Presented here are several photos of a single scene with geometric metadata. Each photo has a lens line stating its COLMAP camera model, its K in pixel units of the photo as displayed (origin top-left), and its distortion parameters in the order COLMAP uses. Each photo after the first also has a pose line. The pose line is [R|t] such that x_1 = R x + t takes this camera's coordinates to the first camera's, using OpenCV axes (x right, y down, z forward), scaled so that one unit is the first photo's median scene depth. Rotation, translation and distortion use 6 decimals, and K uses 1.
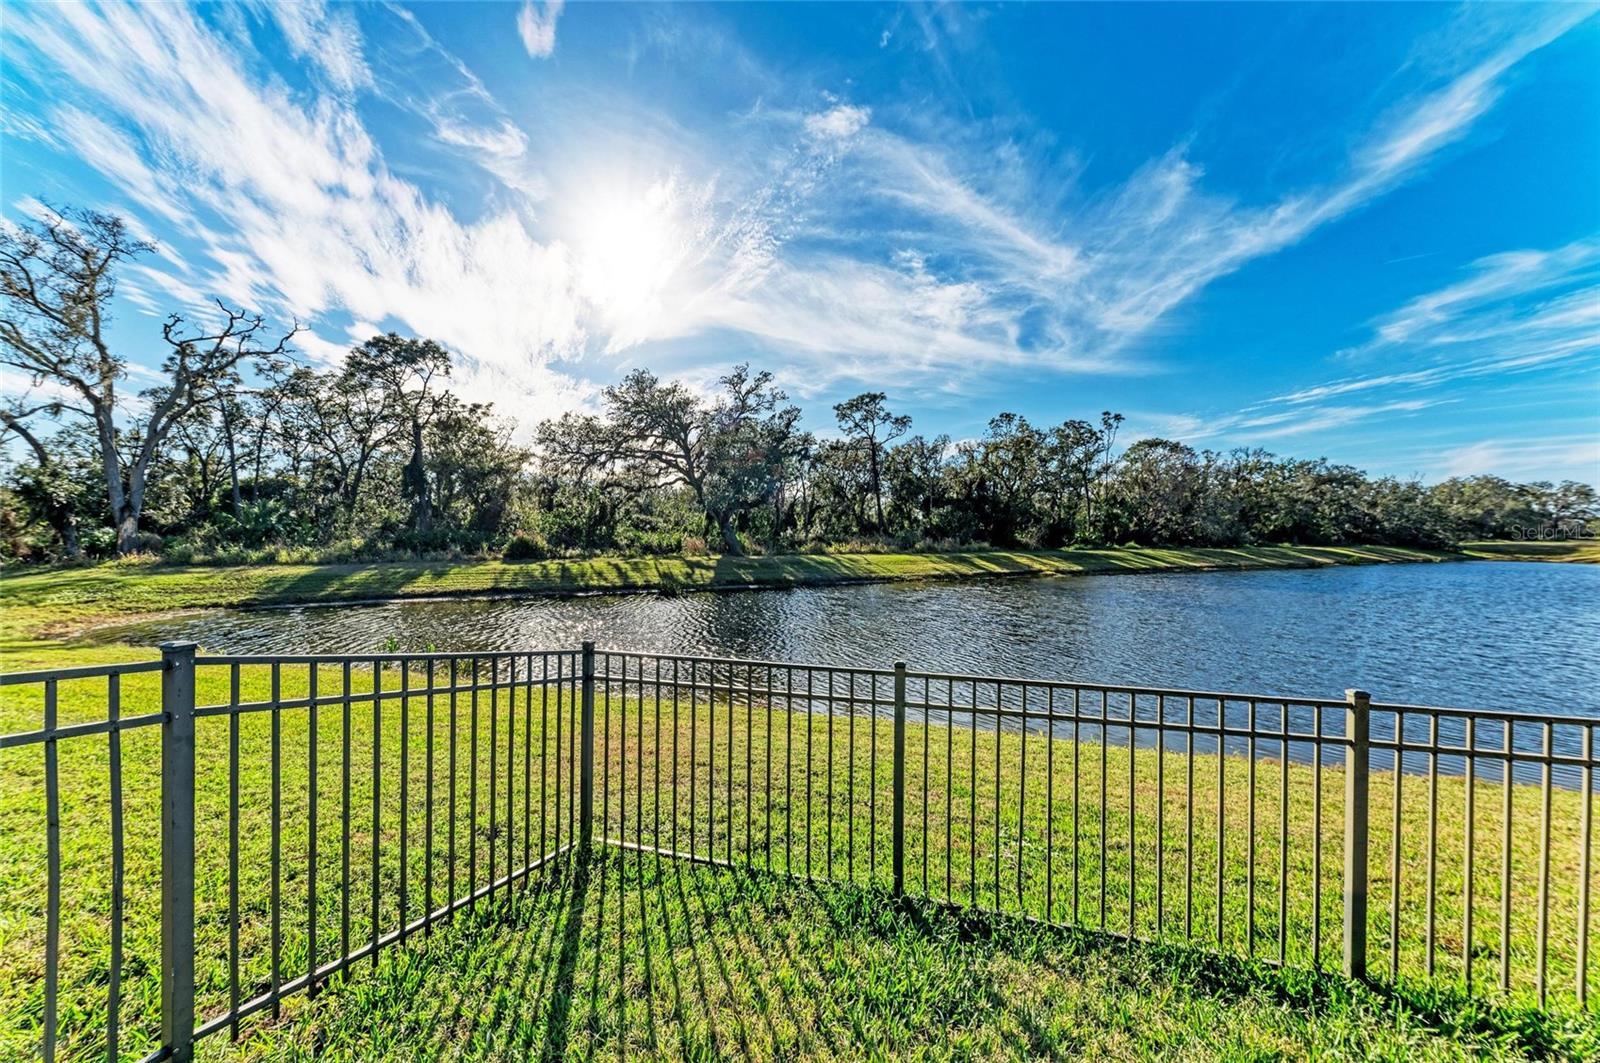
lens RADIAL K [[573.7, 0, 802.0], [0, 573.7, 534.6], [0, 0, 1]] dist [0.025676, -0.008392]
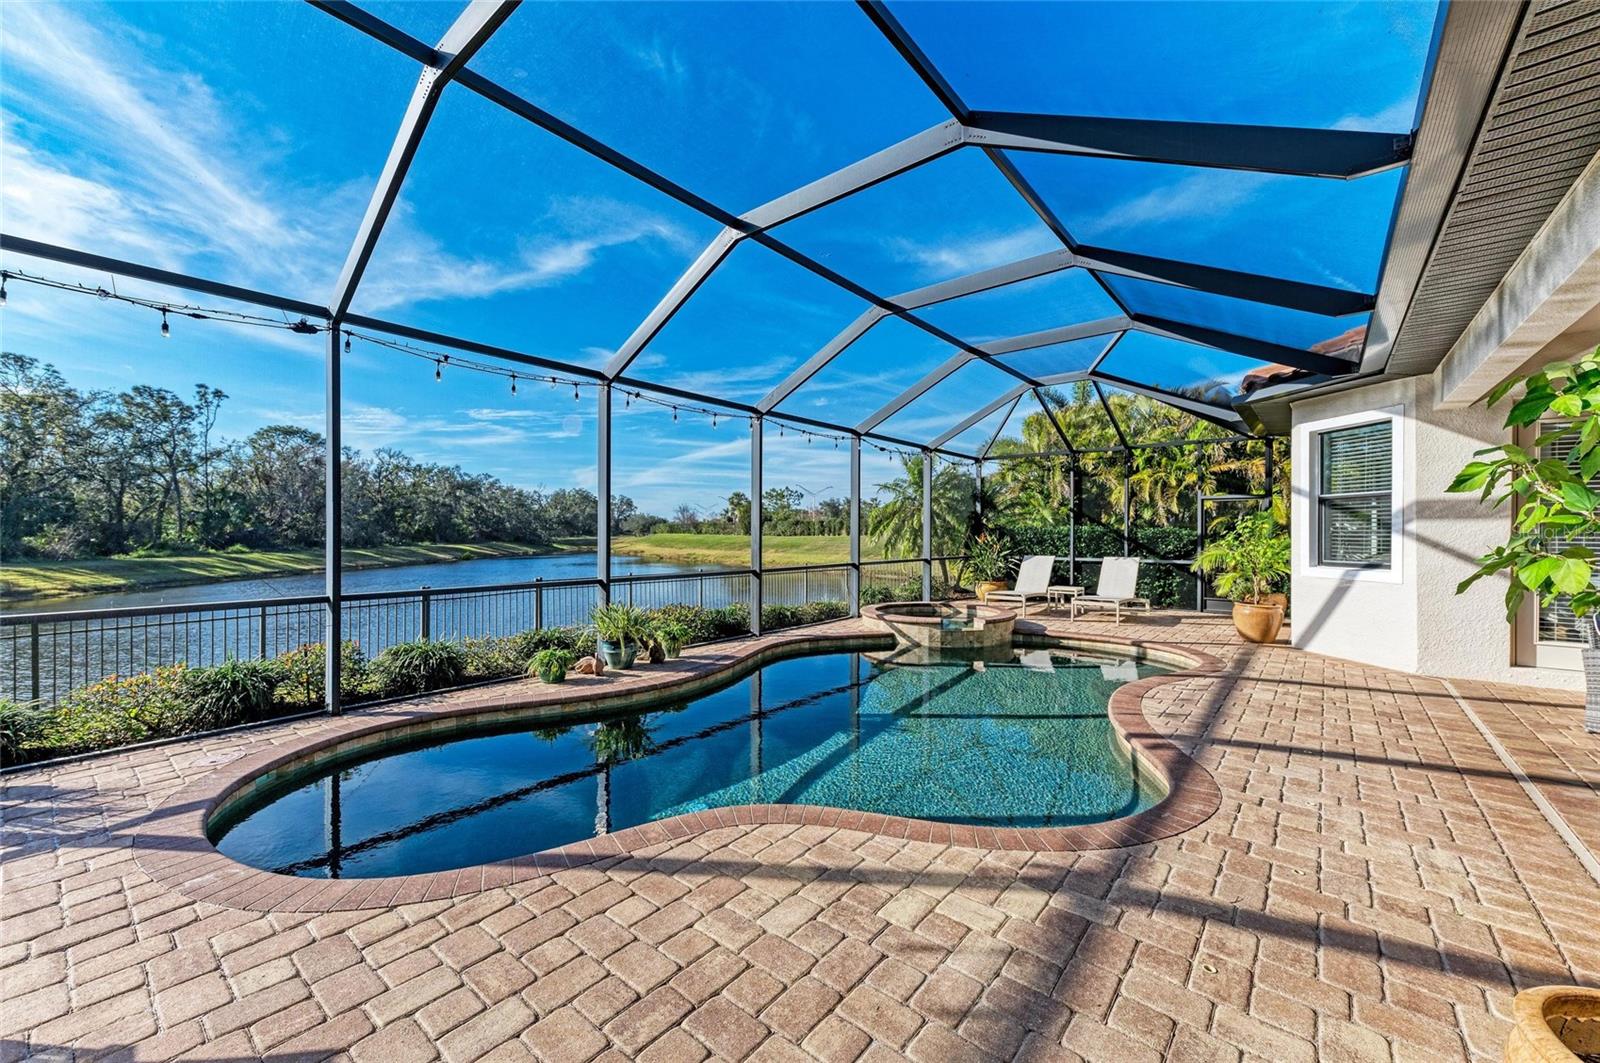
lens RADIAL K [[624.6, 0, 802.3], [0, 624.6, 535.7], [0, 0, 1]] dist [0.019925, -0.006889]
pose [[0.388576, -0.013564, 0.921317, 0.042744], [0.009980, 0.999895, 0.010511, -0.002642], [-0.921362, 0.005110, 0.388671, -0.133431]]
